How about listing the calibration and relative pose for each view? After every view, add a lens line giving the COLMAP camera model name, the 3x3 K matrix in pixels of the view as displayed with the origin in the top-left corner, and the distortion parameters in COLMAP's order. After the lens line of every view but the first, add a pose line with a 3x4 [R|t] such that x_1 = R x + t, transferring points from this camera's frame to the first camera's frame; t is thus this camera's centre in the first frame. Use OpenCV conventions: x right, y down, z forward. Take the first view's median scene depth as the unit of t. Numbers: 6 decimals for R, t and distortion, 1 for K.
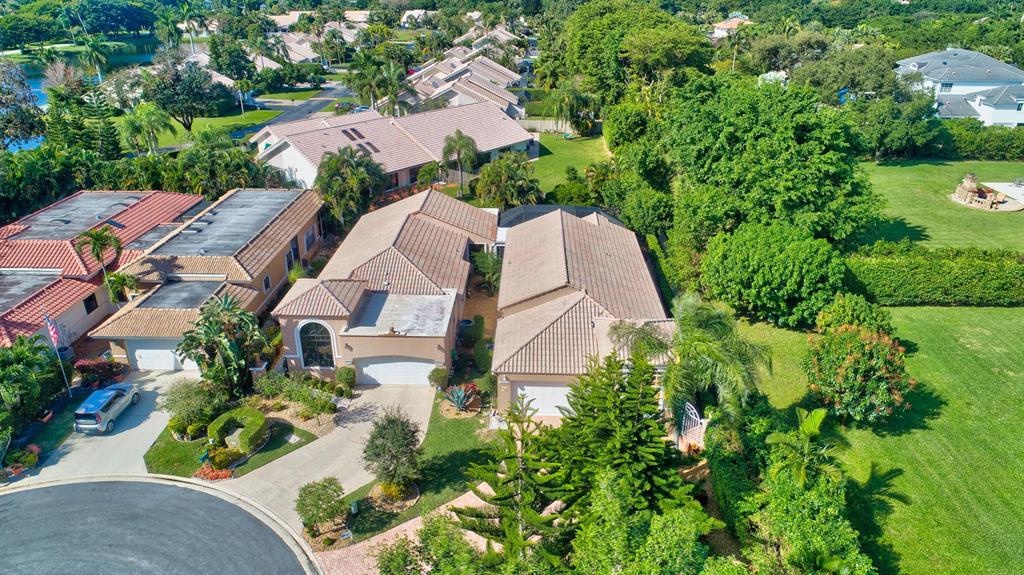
lens RADIAL K [[696.2, 0, 512.0], [0, 696.2, 287.5], [0, 0, 1]] dist [0.002747, -0.002549]
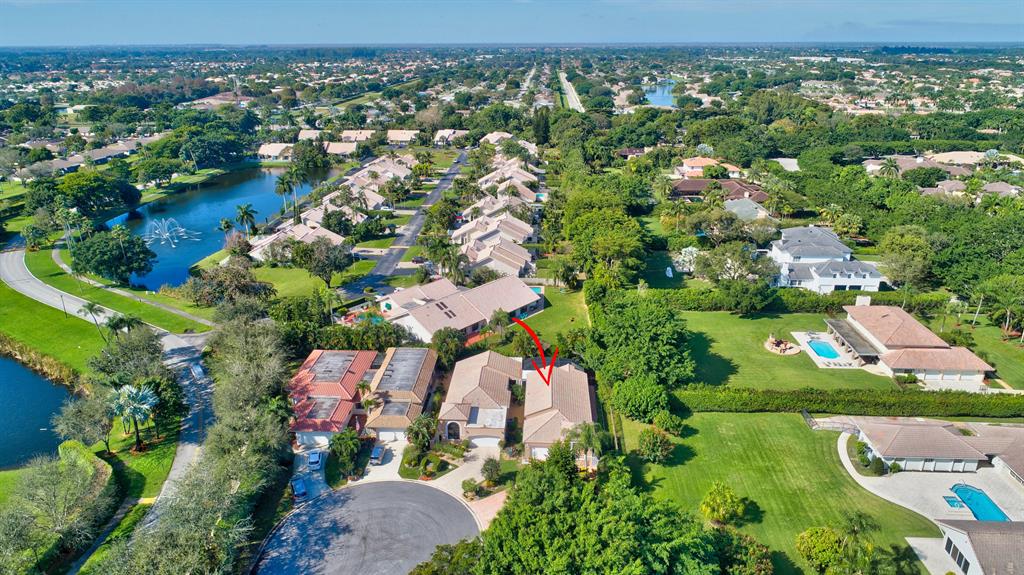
lens RADIAL K [[696.2, 0, 512.0], [0, 696.2, 287.5], [0, 0, 1]] dist [0.002747, -0.002549]
pose [[0.999858, 0.001279, -0.016812, -0.023212], [-0.002575, 0.997003, -0.077322, -0.234727], [0.016663, 0.077355, 0.996864, -1.520431]]
